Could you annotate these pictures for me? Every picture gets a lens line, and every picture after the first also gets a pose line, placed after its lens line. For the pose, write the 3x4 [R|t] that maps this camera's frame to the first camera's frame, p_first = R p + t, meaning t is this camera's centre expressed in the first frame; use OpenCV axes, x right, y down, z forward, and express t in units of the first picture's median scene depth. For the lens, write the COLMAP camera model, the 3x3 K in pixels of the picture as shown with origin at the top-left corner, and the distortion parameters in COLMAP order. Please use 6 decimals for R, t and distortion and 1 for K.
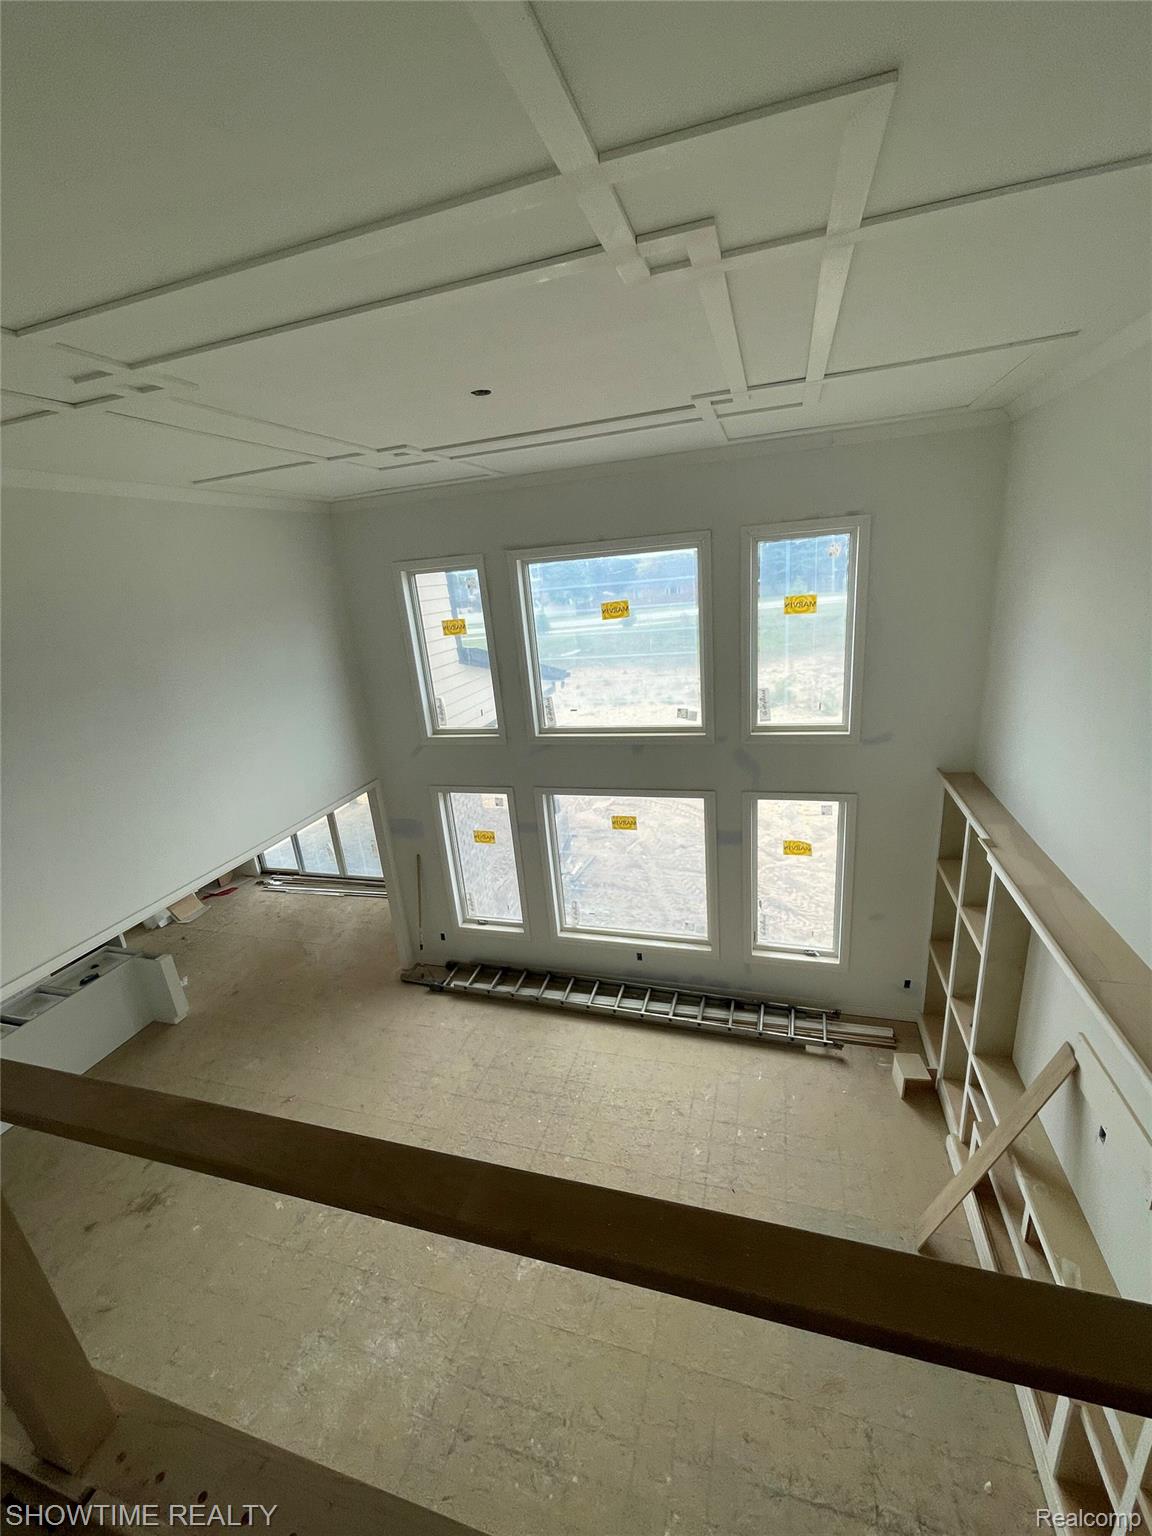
lens RADIAL K [[620.5, 0, 582.3], [0, 620.5, 769.8], [0, 0, 1]] dist [-0.000626, -0.000079]
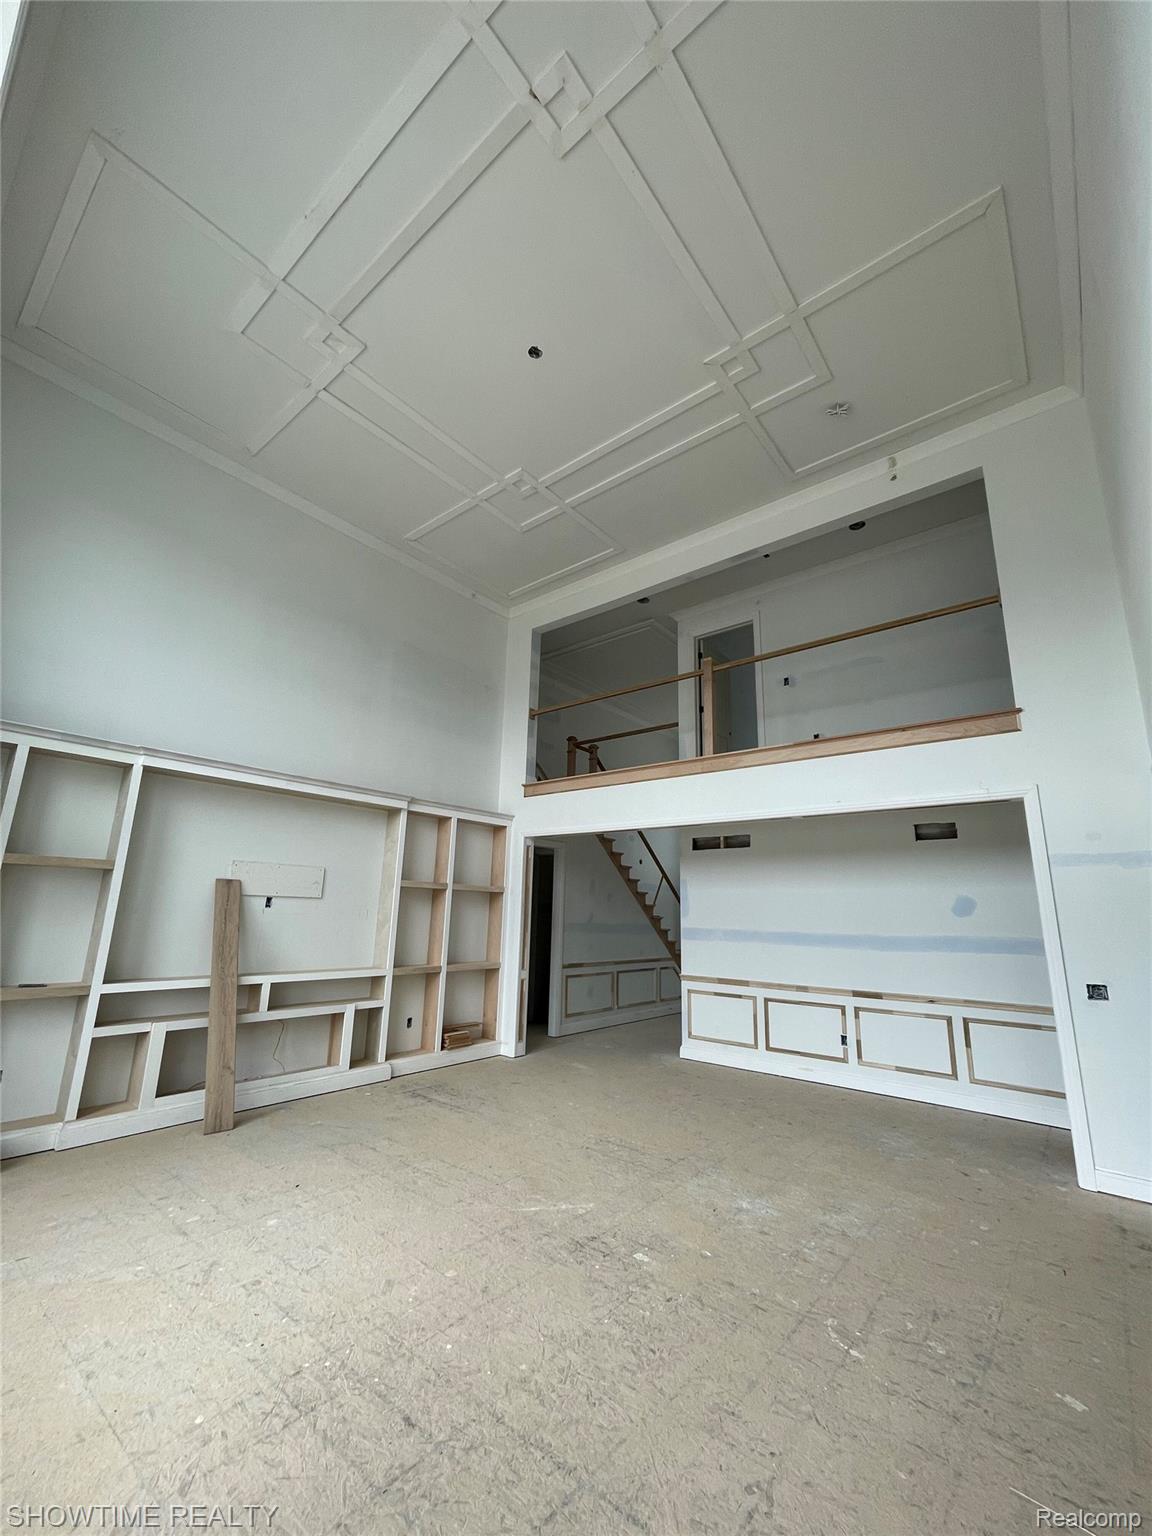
lens RADIAL K [[620.5, 0, 582.3], [0, 620.5, 769.8], [0, 0, 1]] dist [-0.000626, -0.000079]
pose [[-0.923905, 0.145818, 0.353746, -0.314009], [0.165502, 0.985870, 0.025866, 0.170185], [-0.344976, 0.082443, -0.934984, 1.175602]]
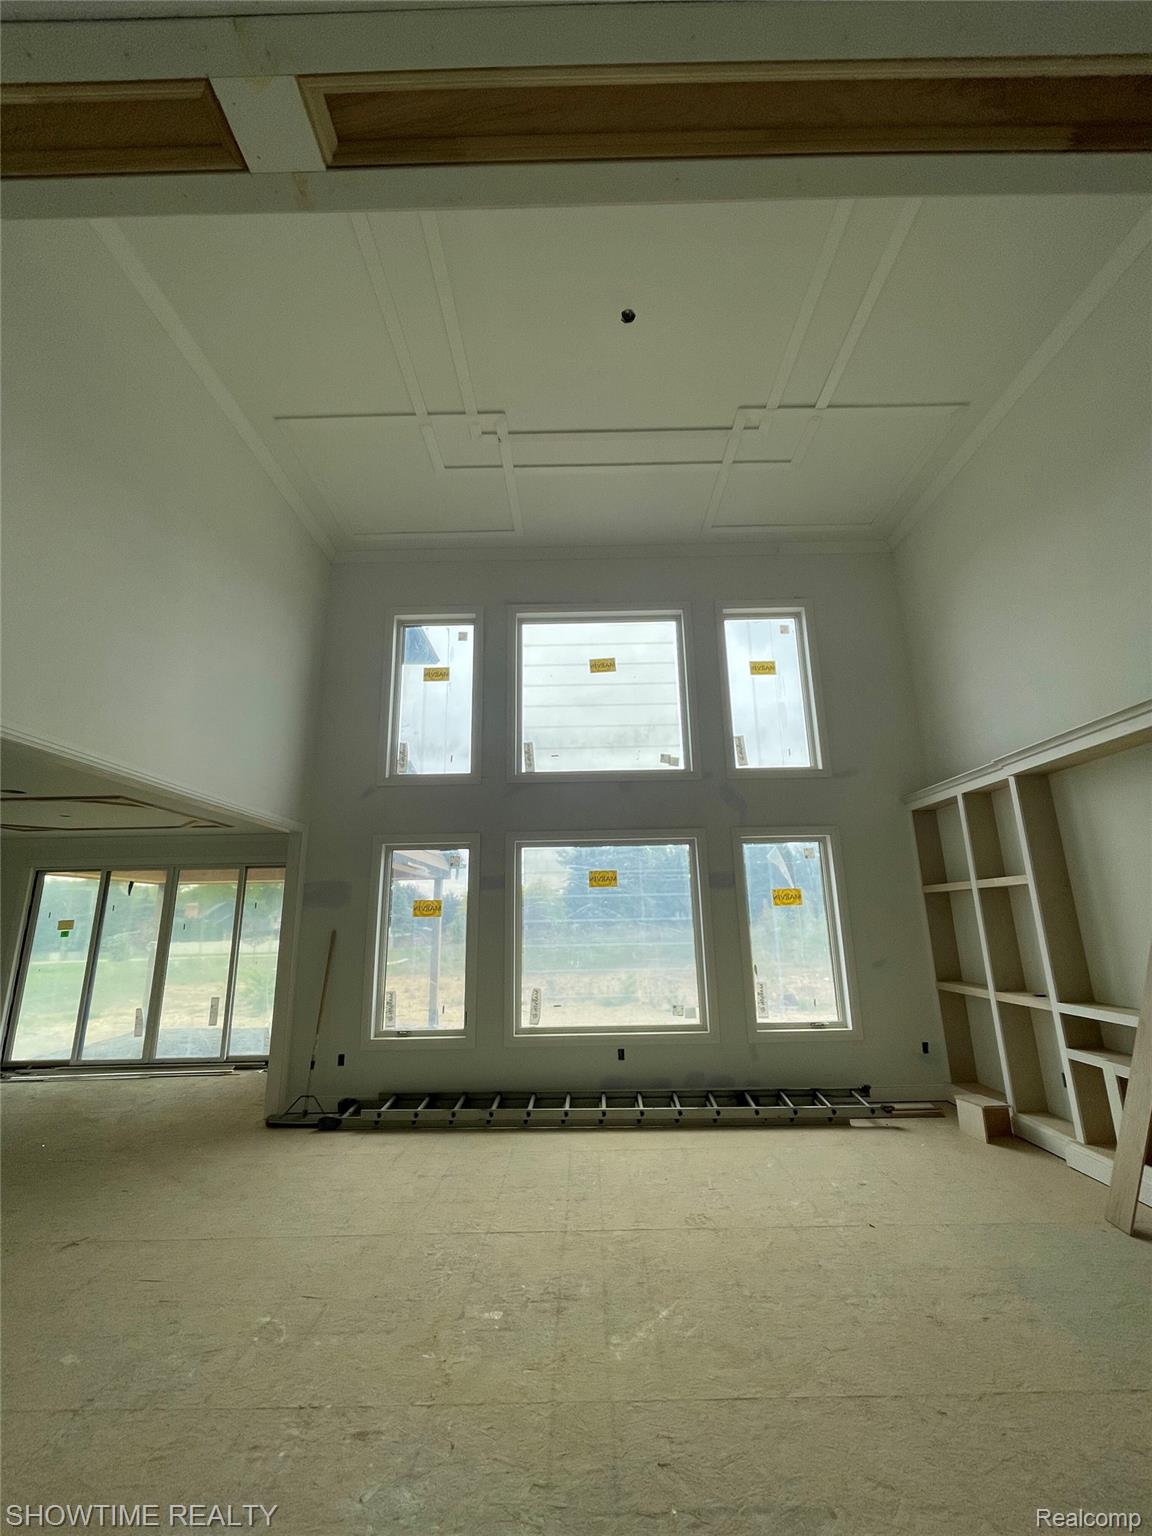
lens RADIAL K [[620.5, 0, 582.3], [0, 620.5, 769.8], [0, 0, 1]] dist [-0.000626, -0.000079]
pose [[0.956840, 0.130521, 0.259657, -0.235076], [0.026618, 0.850356, -0.525534, 0.460439], [-0.289394, 0.509764, 0.810180, 0.212187]]
